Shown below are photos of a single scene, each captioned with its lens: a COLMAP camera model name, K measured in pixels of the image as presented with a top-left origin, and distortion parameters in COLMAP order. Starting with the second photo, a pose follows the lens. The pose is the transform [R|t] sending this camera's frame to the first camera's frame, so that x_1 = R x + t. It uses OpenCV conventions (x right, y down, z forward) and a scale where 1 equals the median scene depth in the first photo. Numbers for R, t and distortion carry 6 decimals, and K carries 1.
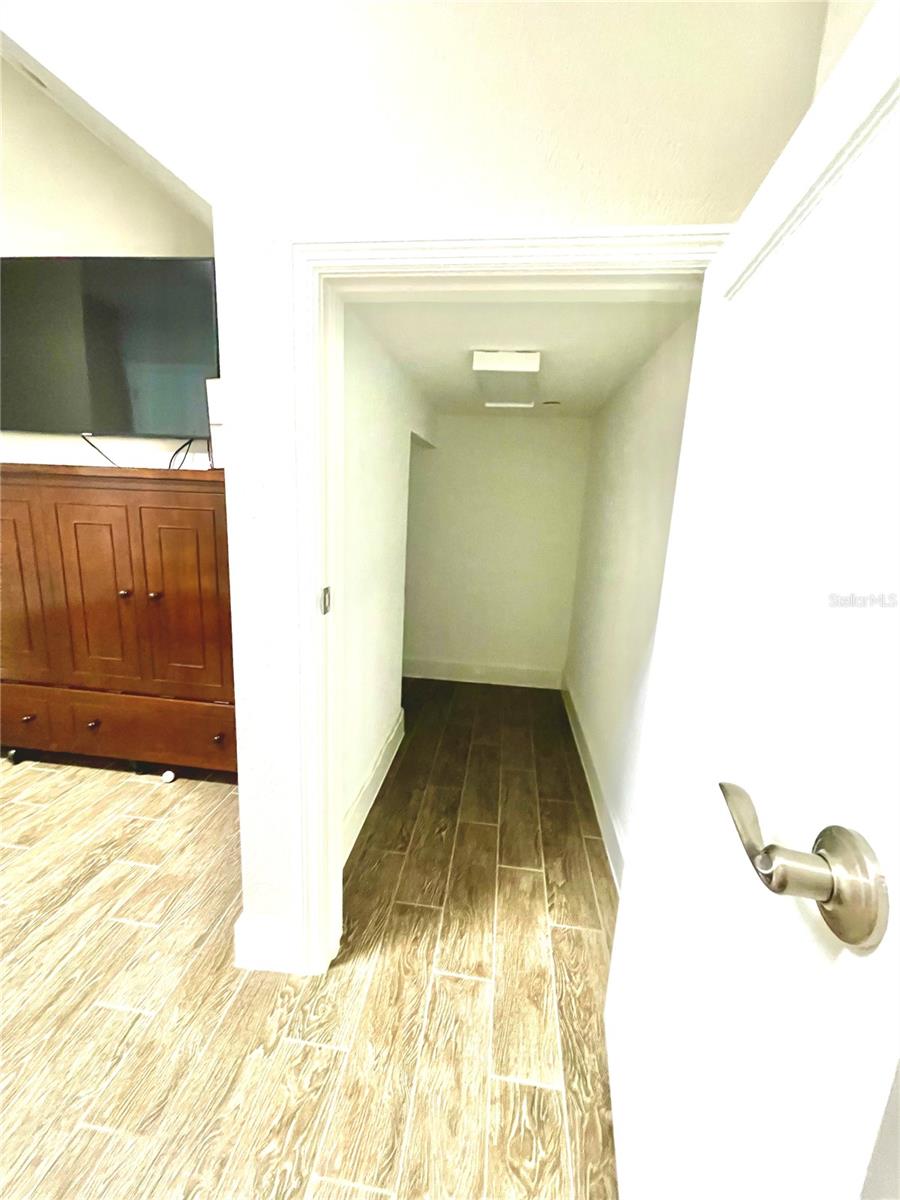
lens RADIAL K [[477.8, 0, 450.0], [0, 477.8, 600.0], [0, 0, 1]] dist [0.000022, 0.000085]
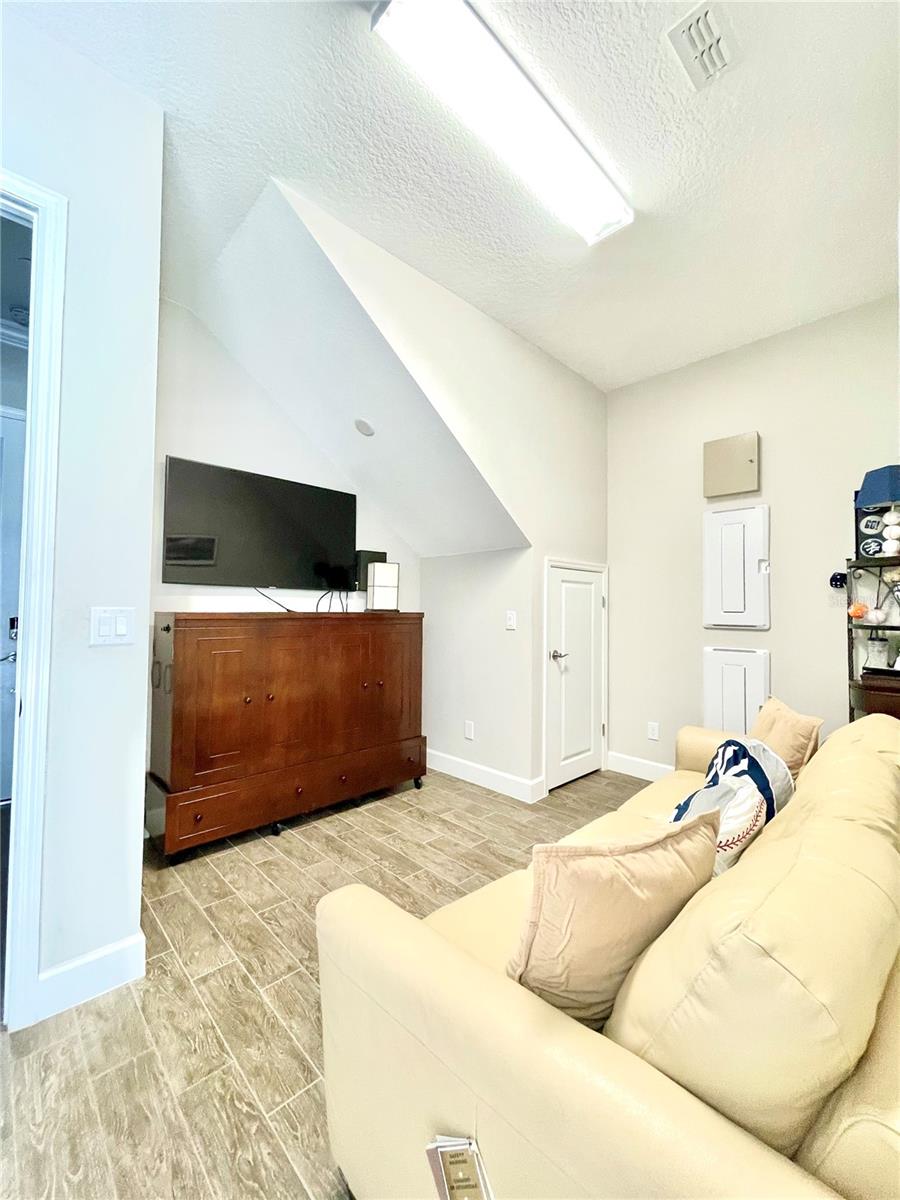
lens RADIAL K [[477.8, 0, 450.0], [0, 477.8, 600.0], [0, 0, 1]] dist [0.000022, 0.000085]
pose [[0.630117, -0.017344, 0.776306, -1.751437], [0.176461, 0.976792, -0.121407, -0.048054], [-0.756184, 0.213488, 0.618554, -0.325412]]
